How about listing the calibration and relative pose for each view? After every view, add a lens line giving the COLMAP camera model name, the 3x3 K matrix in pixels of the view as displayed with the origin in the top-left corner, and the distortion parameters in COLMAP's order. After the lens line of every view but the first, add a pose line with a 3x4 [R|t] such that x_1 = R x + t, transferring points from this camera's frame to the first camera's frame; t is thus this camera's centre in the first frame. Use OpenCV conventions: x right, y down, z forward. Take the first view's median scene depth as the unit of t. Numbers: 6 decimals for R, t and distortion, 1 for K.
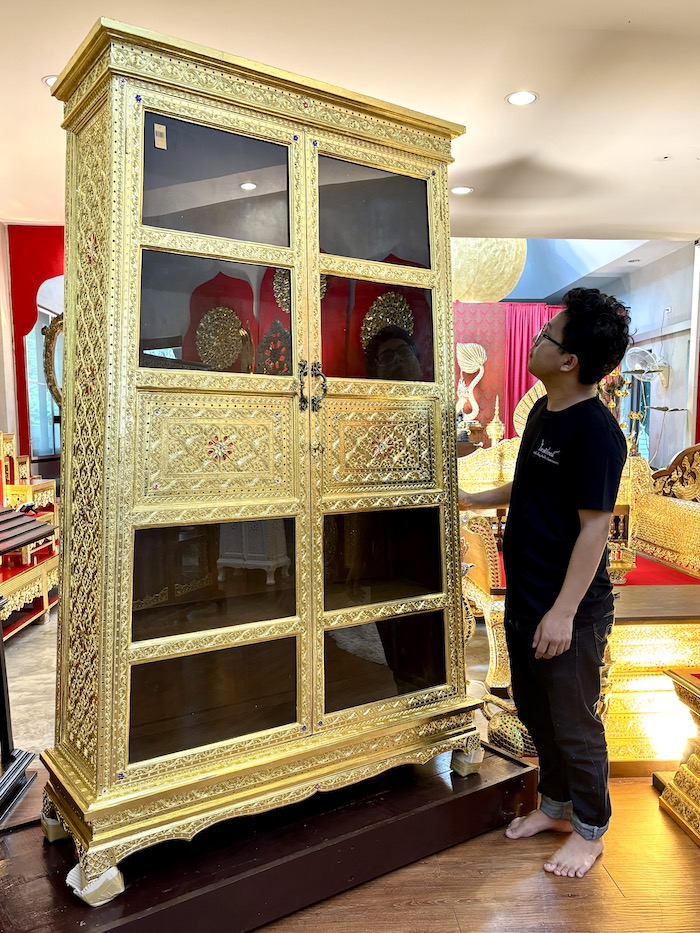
lens RADIAL K [[756.7, 0, 338.6], [0, 756.7, 508.2], [0, 0, 1]] dist [0.038506, -0.037109]
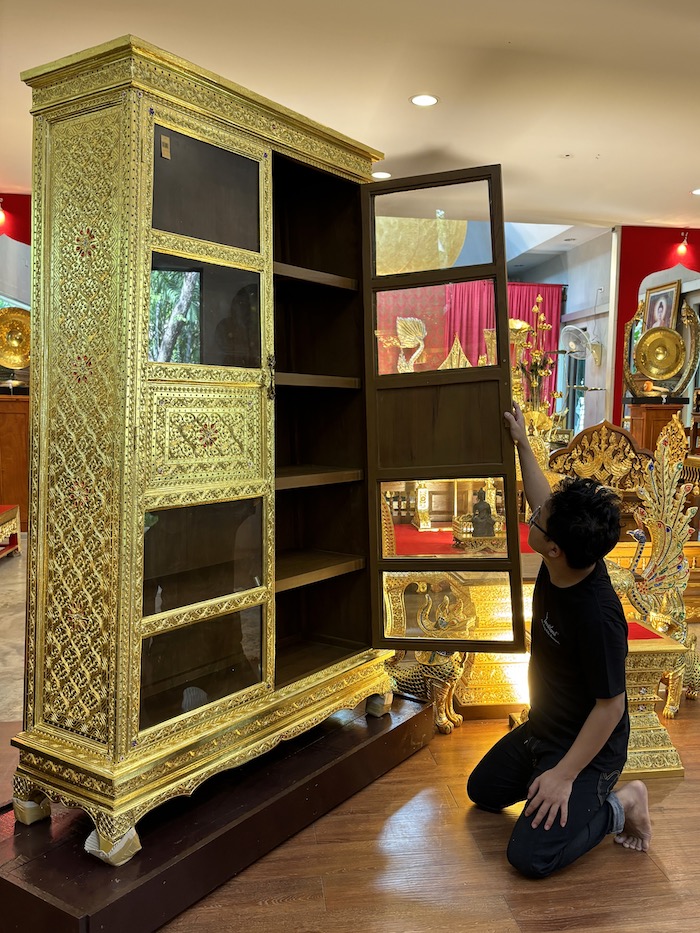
lens RADIAL K [[813.0, 0, 342.7], [0, 813.0, 490.0], [0, 0, 1]] dist [0.032630, -0.023401]
pose [[0.936743, -0.023550, 0.349225, -0.402446], [0.018773, 0.999678, 0.017058, -0.016924], [-0.349514, -0.009423, 0.936884, -0.170828]]
